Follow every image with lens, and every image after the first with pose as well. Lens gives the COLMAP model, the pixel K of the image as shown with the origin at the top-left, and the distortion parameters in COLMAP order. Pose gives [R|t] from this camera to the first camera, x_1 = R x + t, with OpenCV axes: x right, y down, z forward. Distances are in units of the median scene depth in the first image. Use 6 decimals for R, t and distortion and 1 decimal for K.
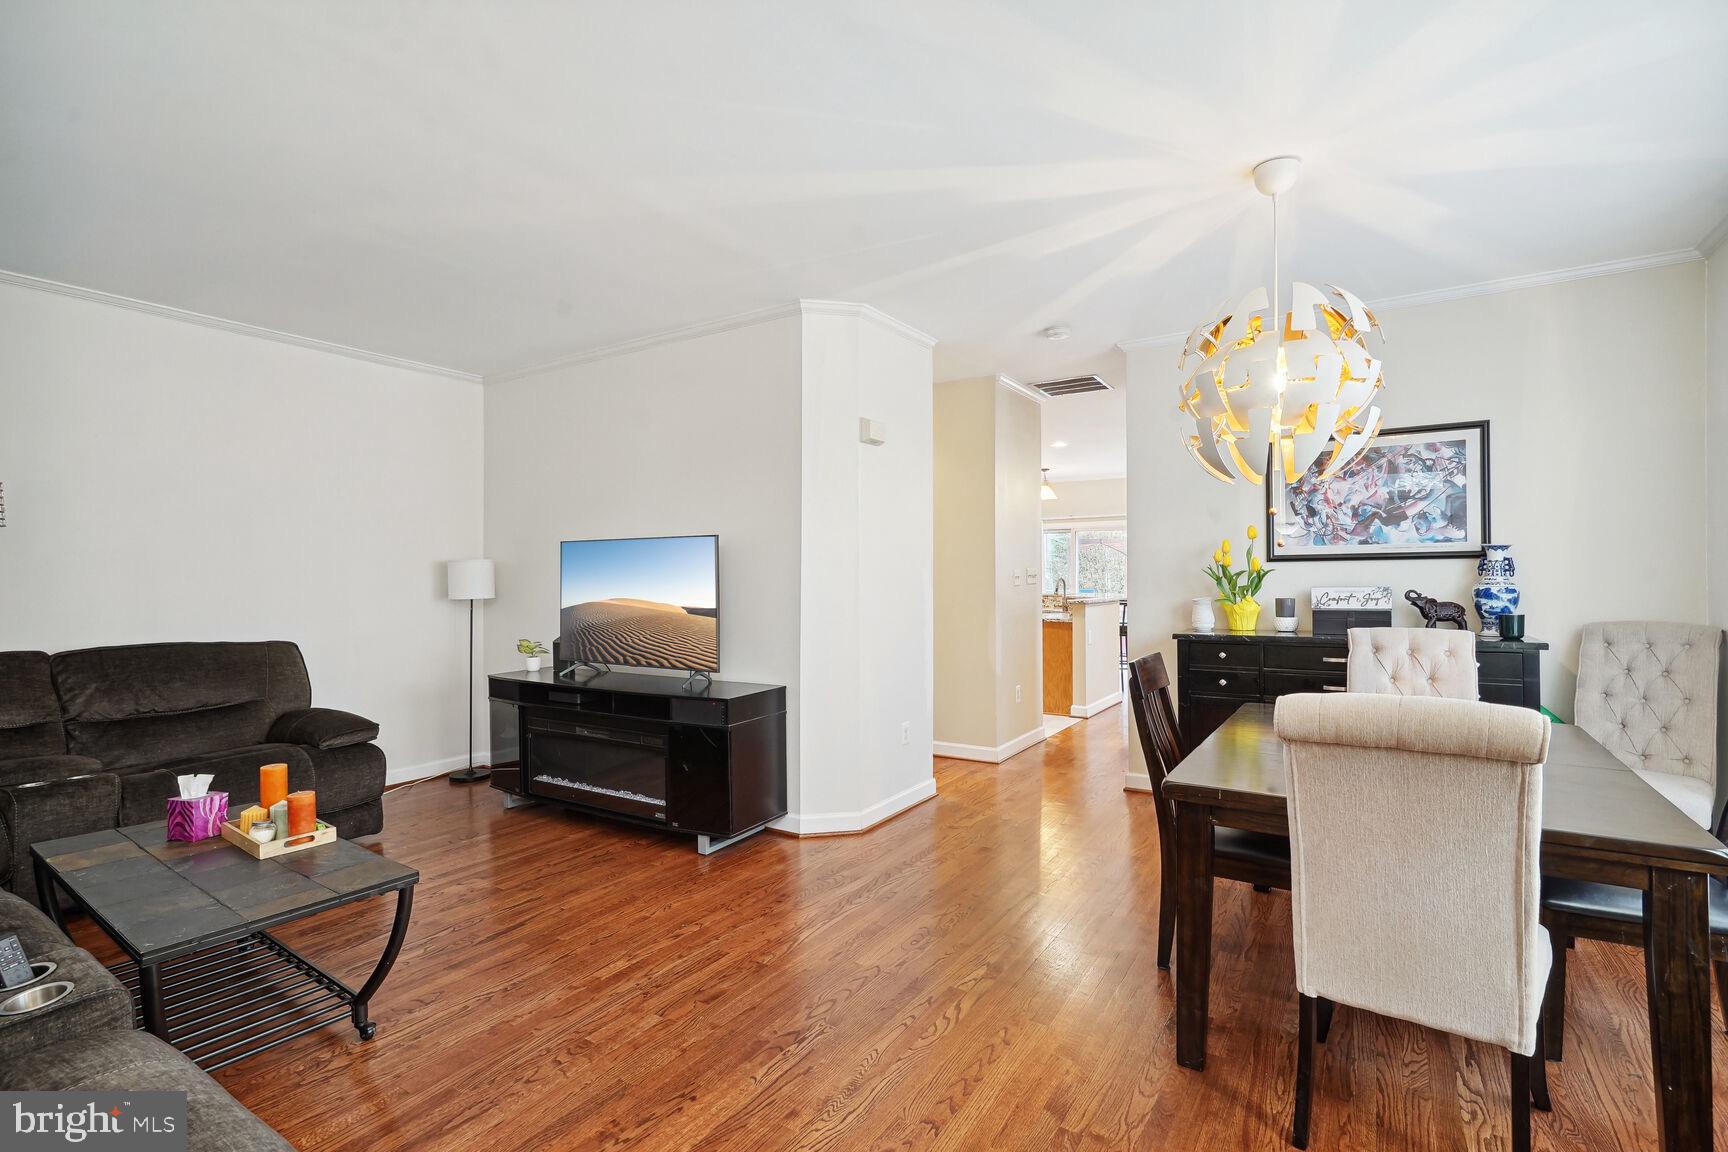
lens RADIAL K [[794.7, 0, 856.2], [0, 794.7, 580.7], [0, 0, 1]] dist [-0.000035, -0.000554]
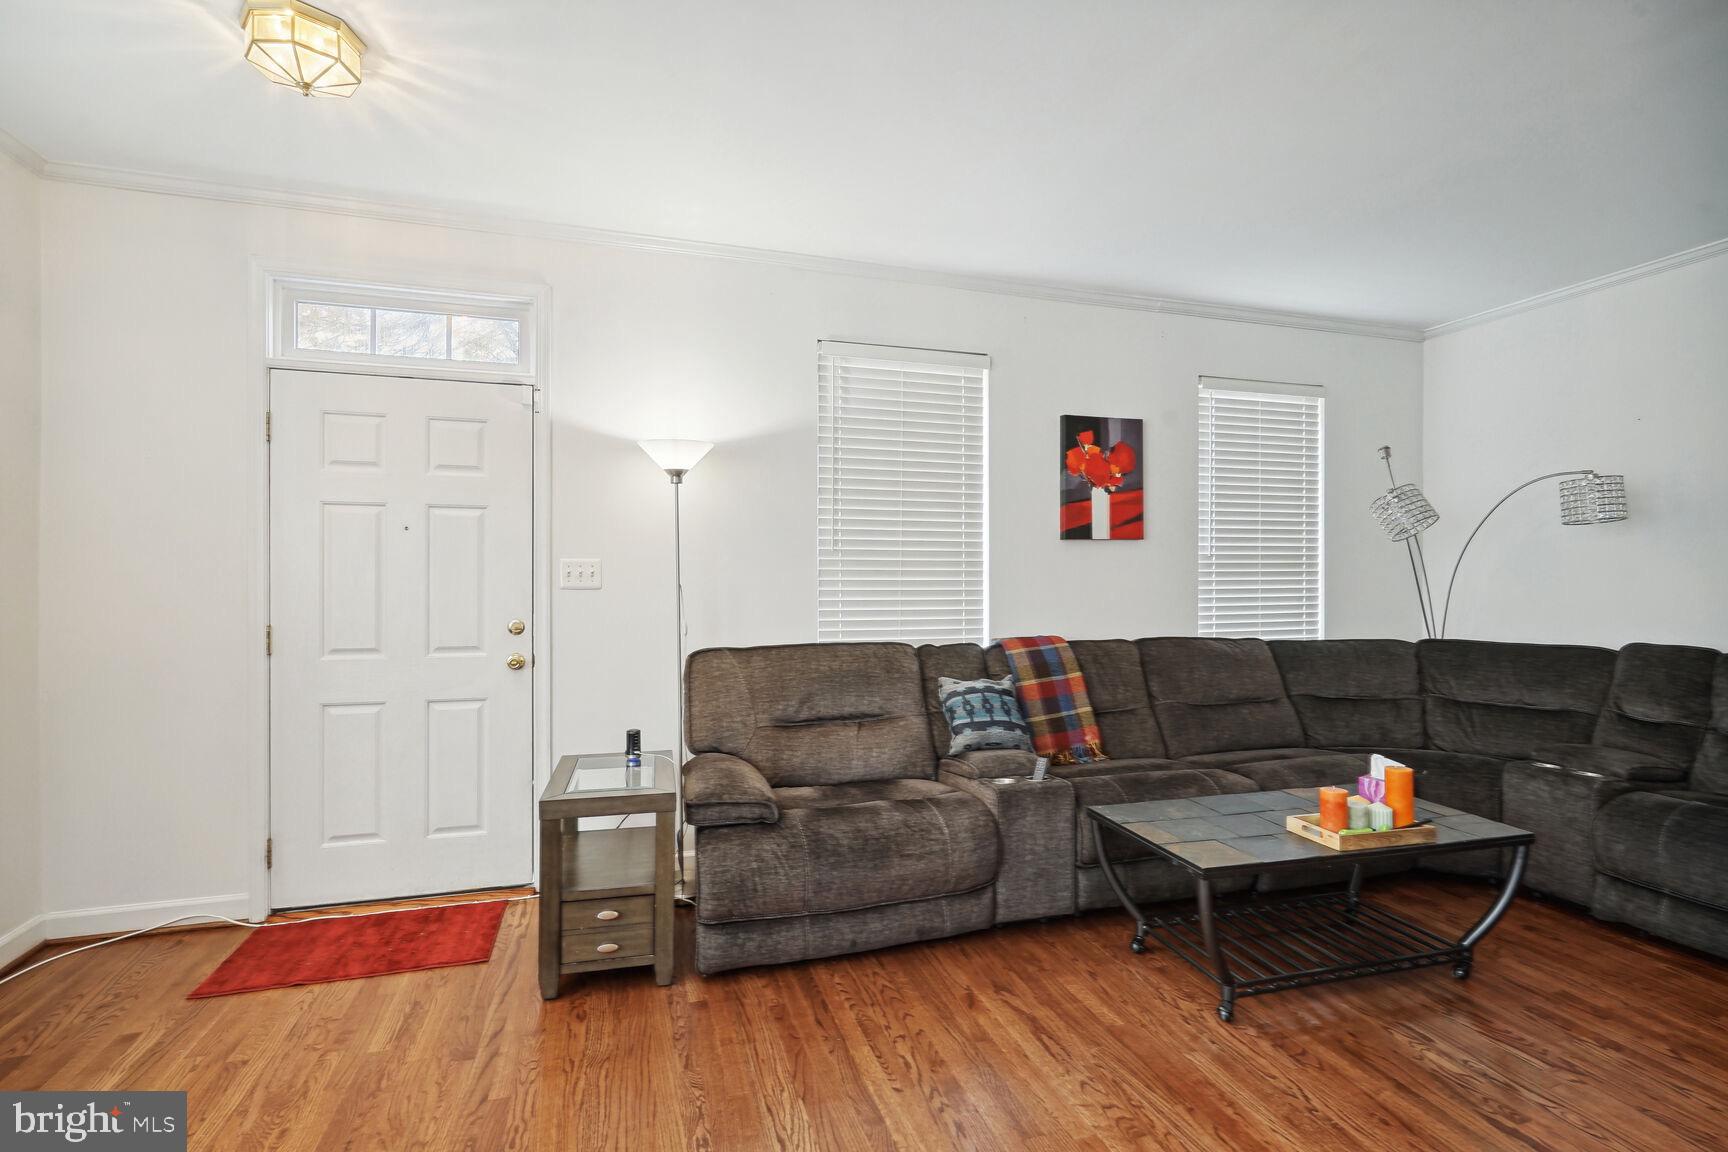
lens RADIAL K [[794.7, 0, 856.2], [0, 794.7, 580.7], [0, 0, 1]] dist [-0.000035, -0.000554]
pose [[-0.634838, 0.009516, -0.772587, 0.277207], [-0.001406, 0.999908, 0.013471, -0.000582], [0.772644, 0.009639, -0.634766, 0.748333]]
